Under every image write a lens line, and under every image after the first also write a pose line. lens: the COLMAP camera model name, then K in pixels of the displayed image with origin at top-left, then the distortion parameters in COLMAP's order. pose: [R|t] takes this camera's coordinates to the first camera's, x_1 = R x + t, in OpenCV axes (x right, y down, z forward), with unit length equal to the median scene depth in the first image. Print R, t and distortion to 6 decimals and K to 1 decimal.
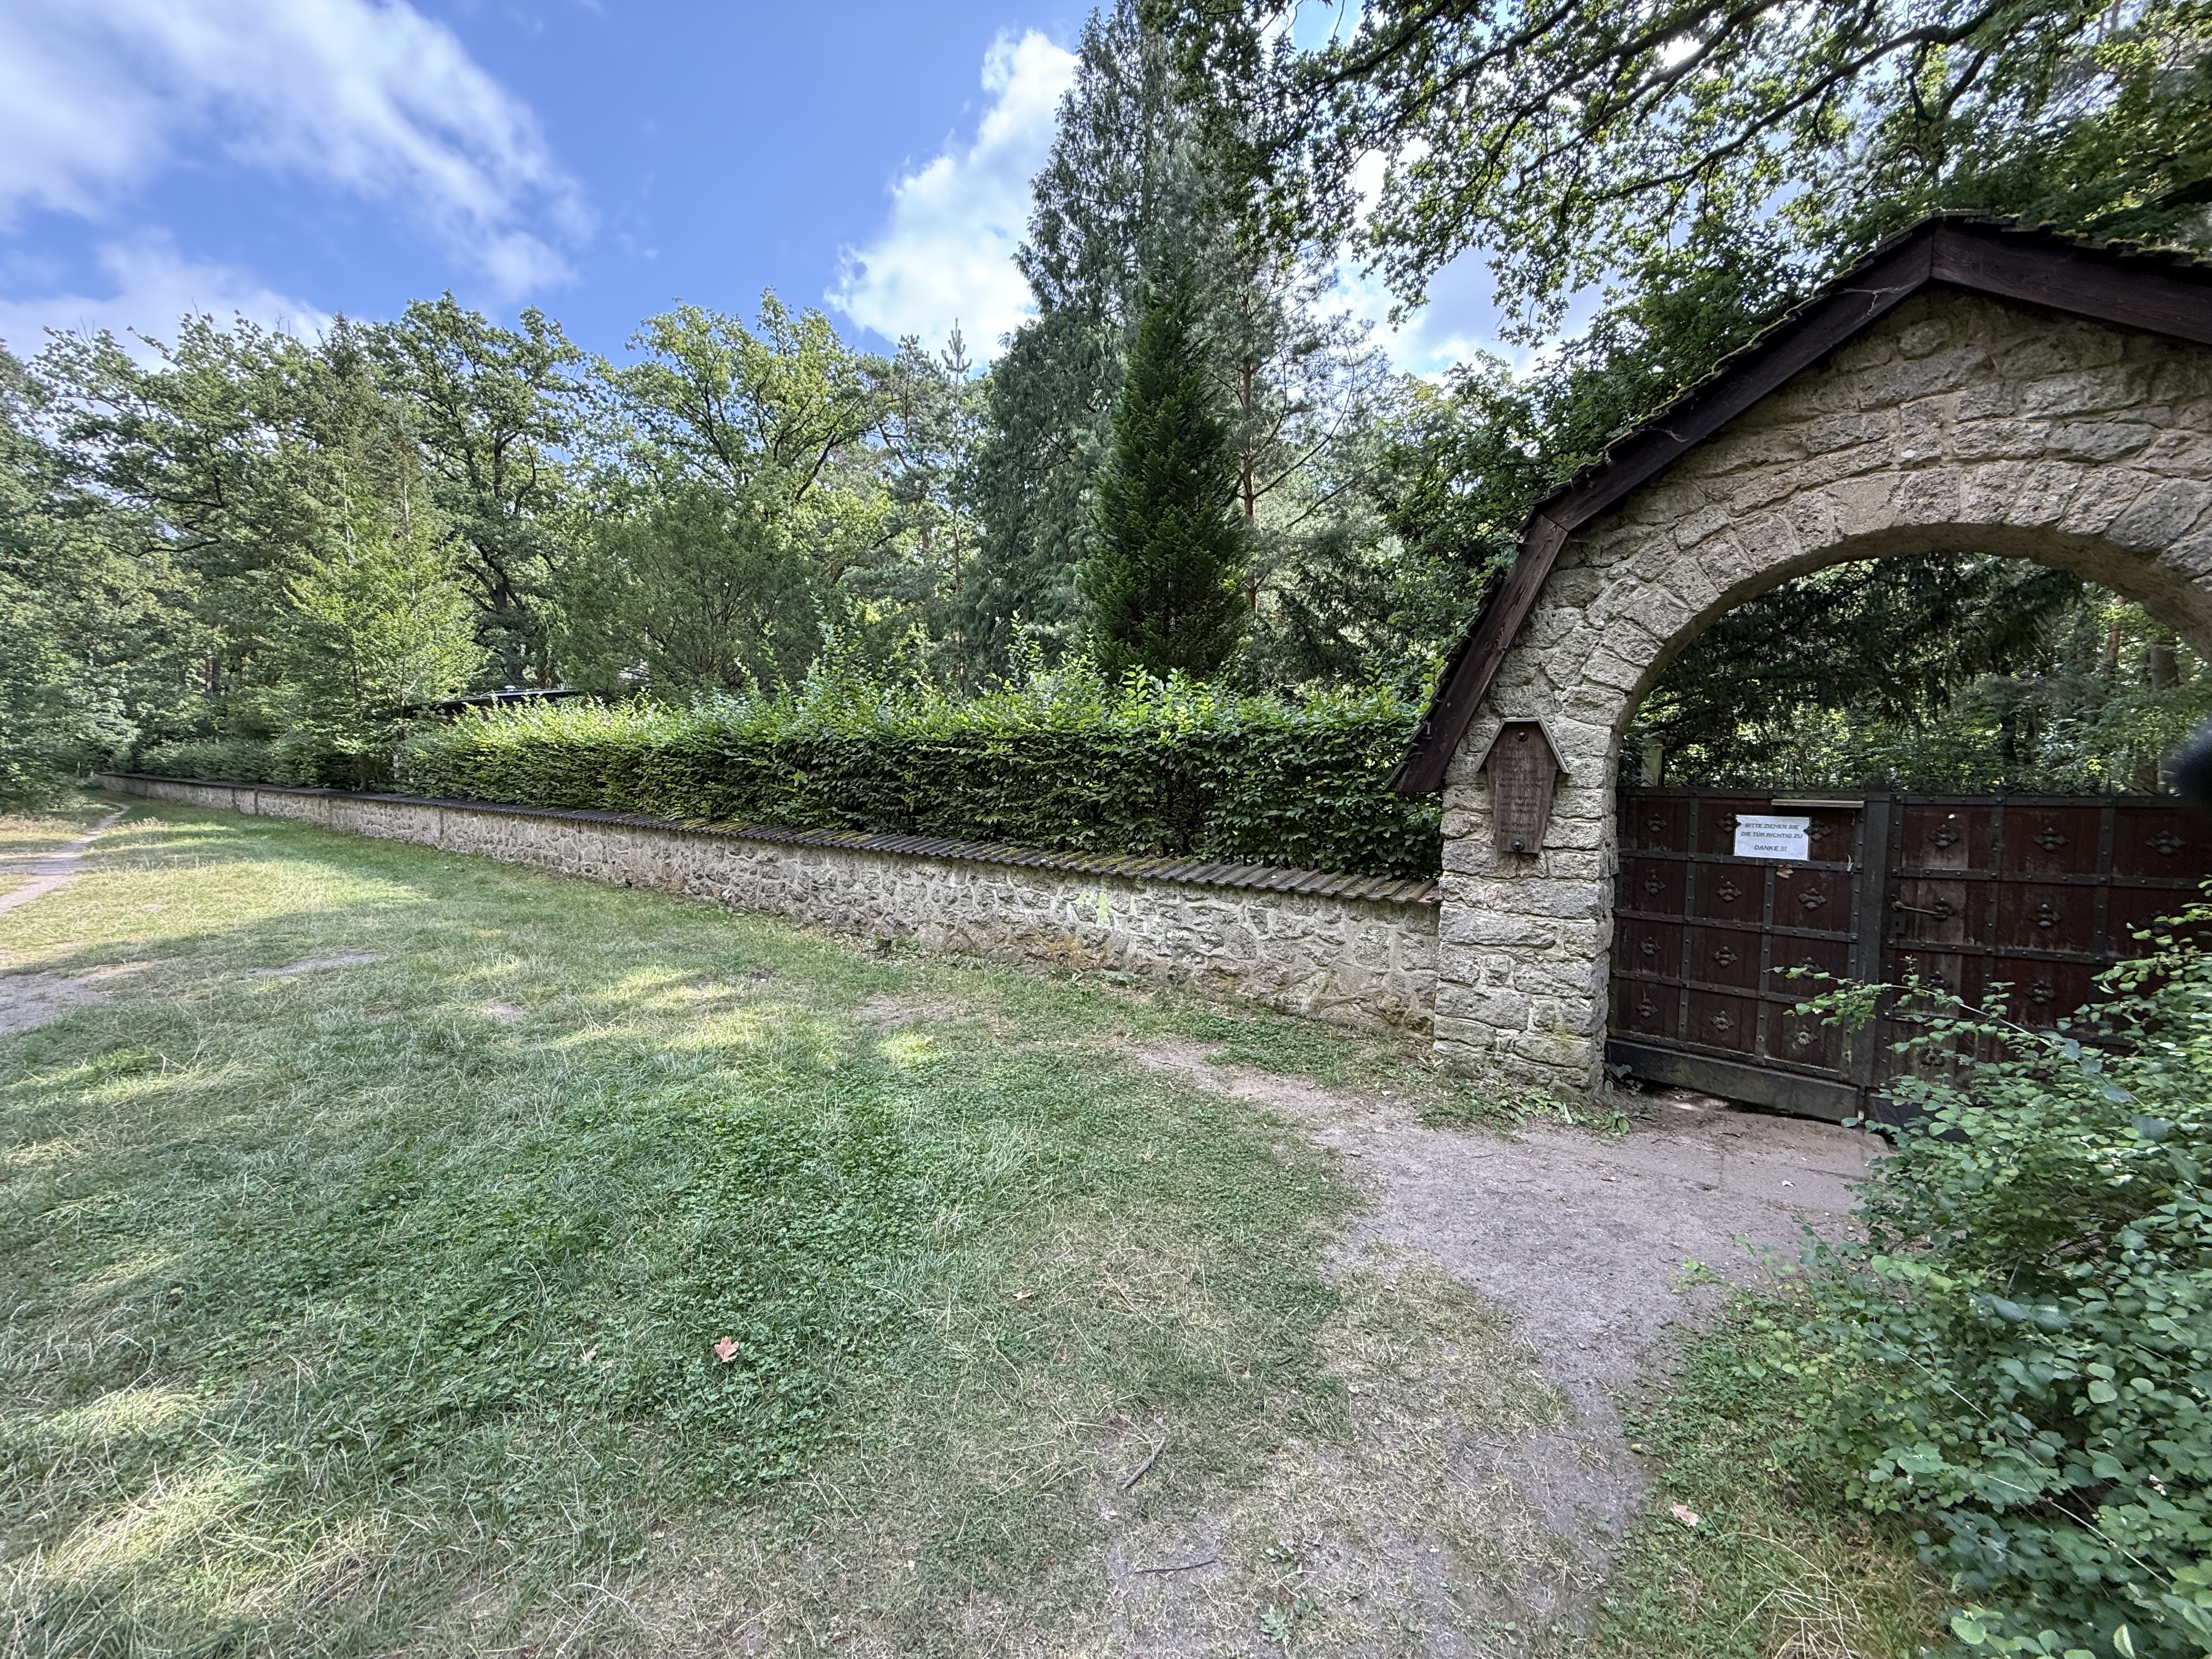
lens RADIAL K [[891.2, 0, 1101.2], [0, 891.2, 821.6], [0, 0, 1]] dist [-0.003074, 0.000197]
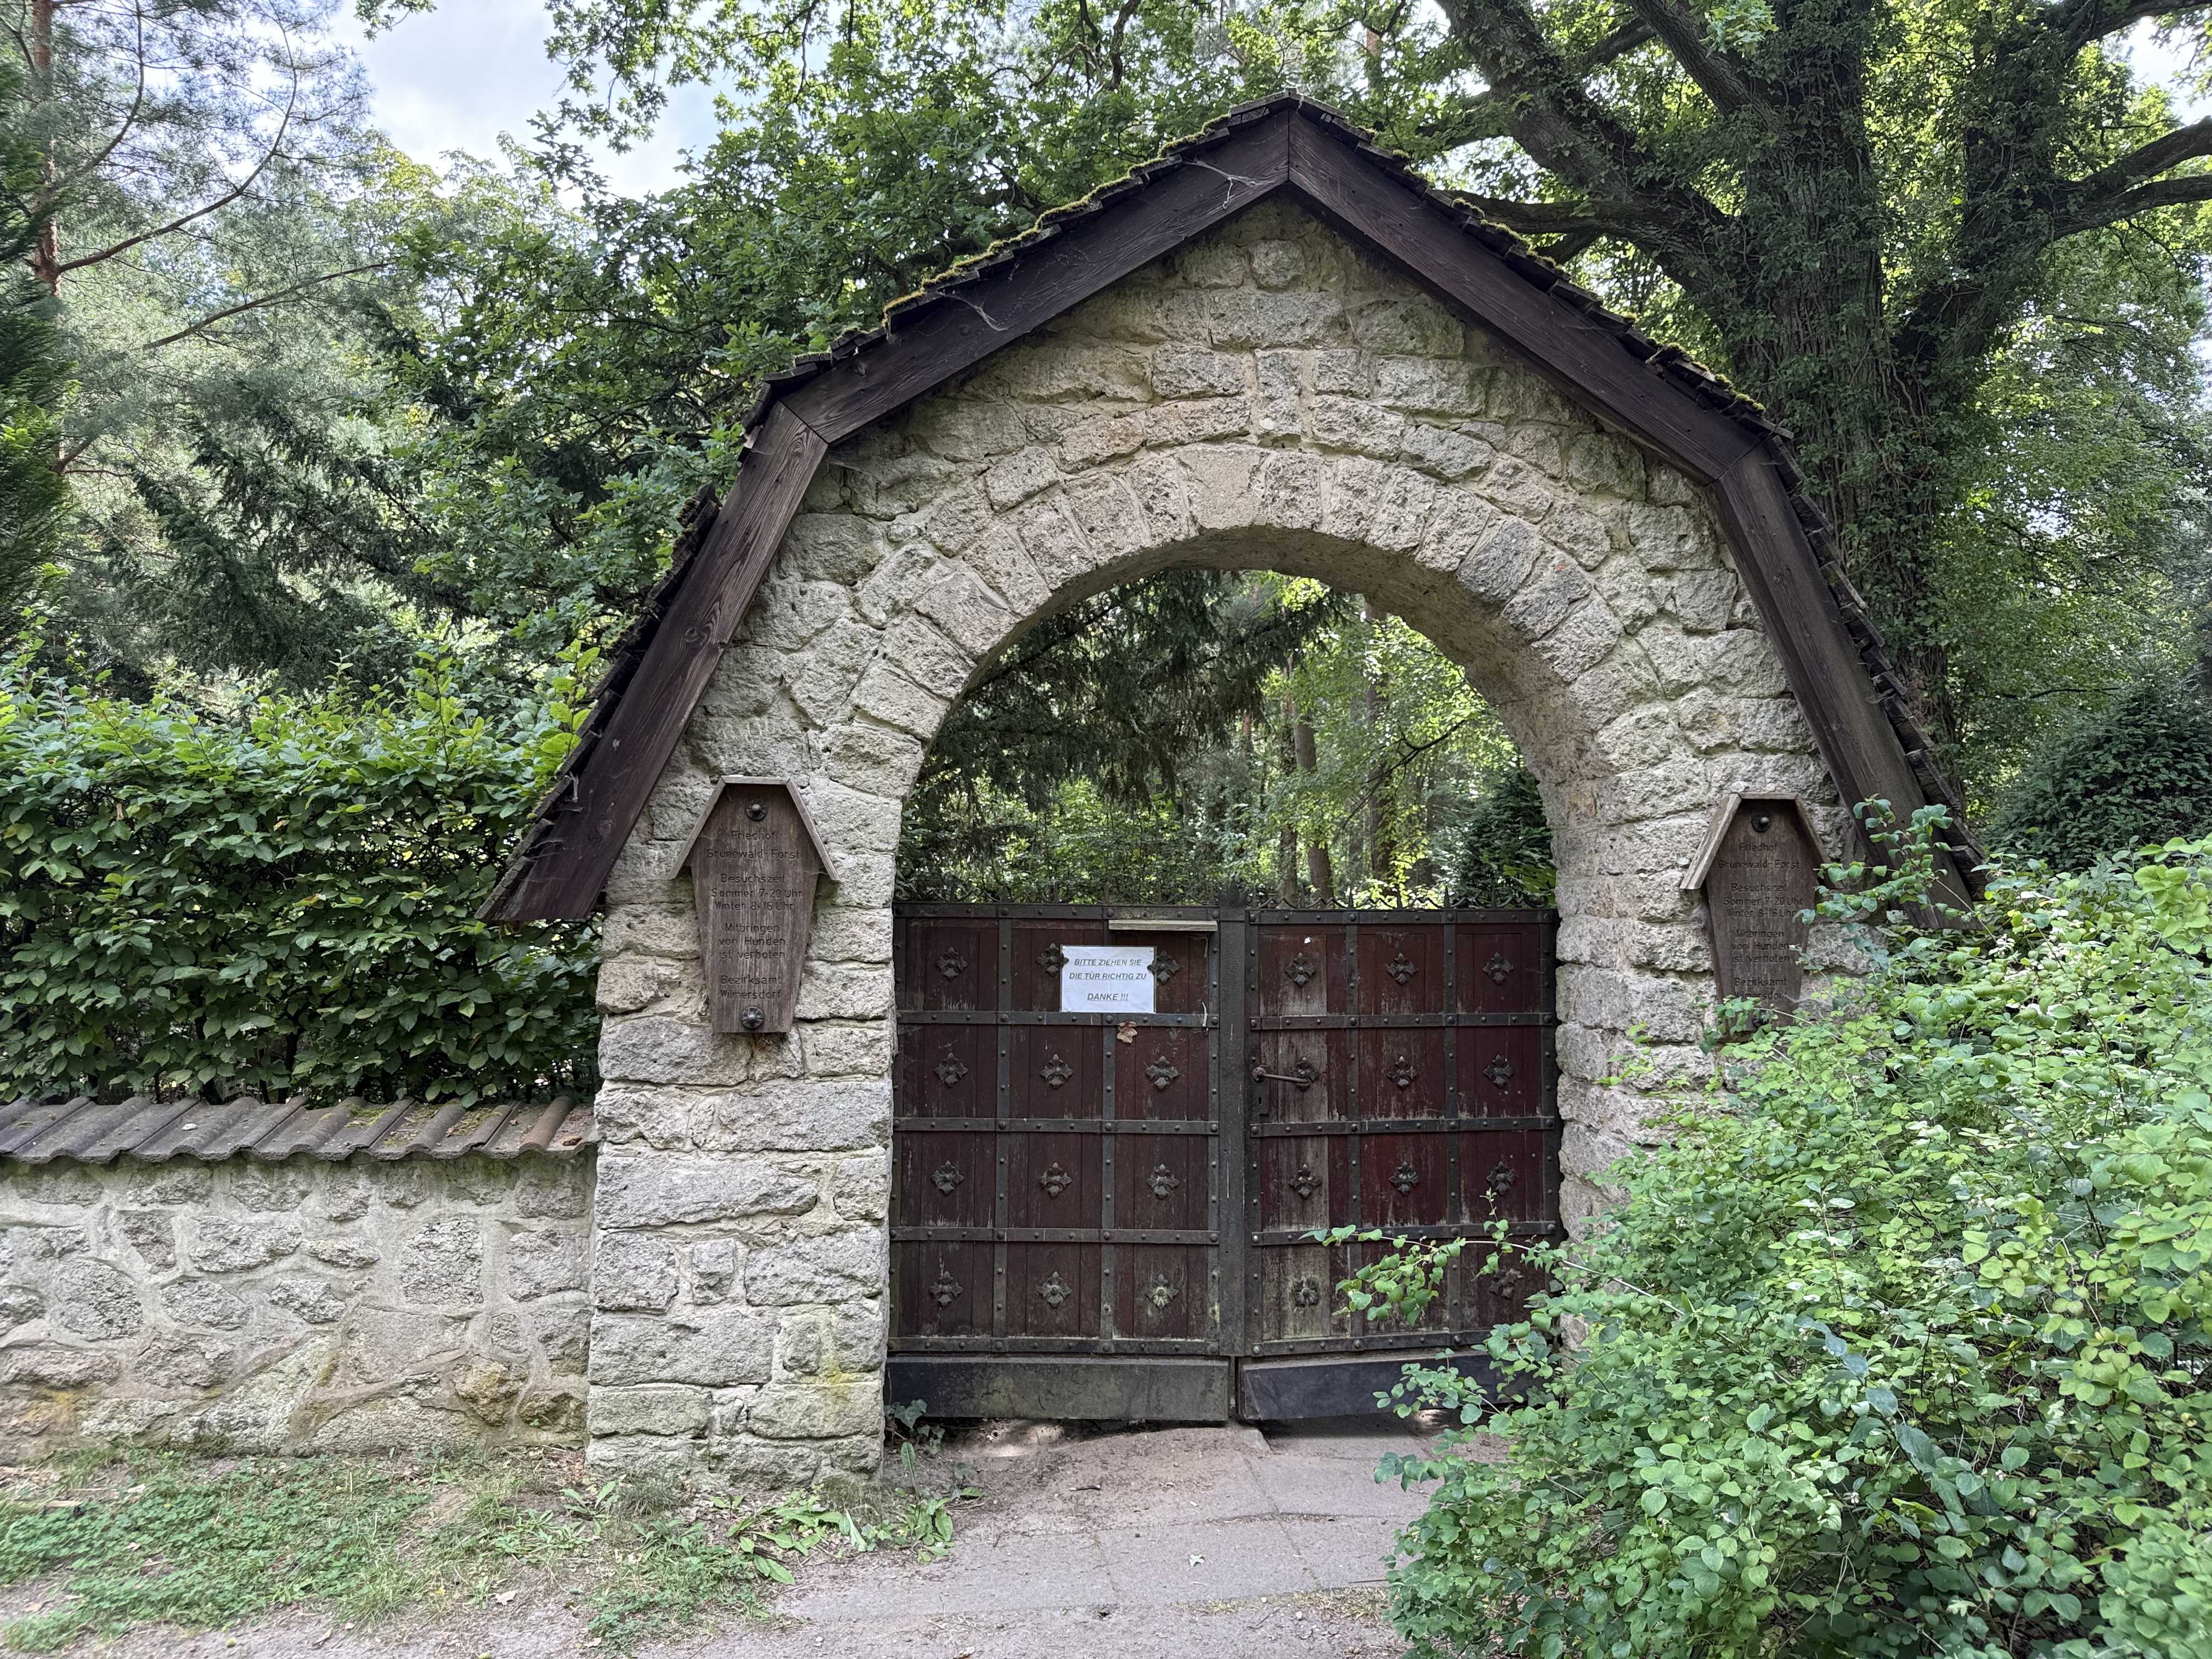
lens RADIAL K [[1578.4, 0, 1126.6], [0, 1578.4, 817.0], [0, 0, 1]] dist [0.047305, -0.055417]
pose [[0.711697, 0.022854, 0.702115, -0.027844], [0.035256, 0.997049, -0.068192, -0.020203], [-0.701601, 0.073286, 0.708791, 0.175524]]
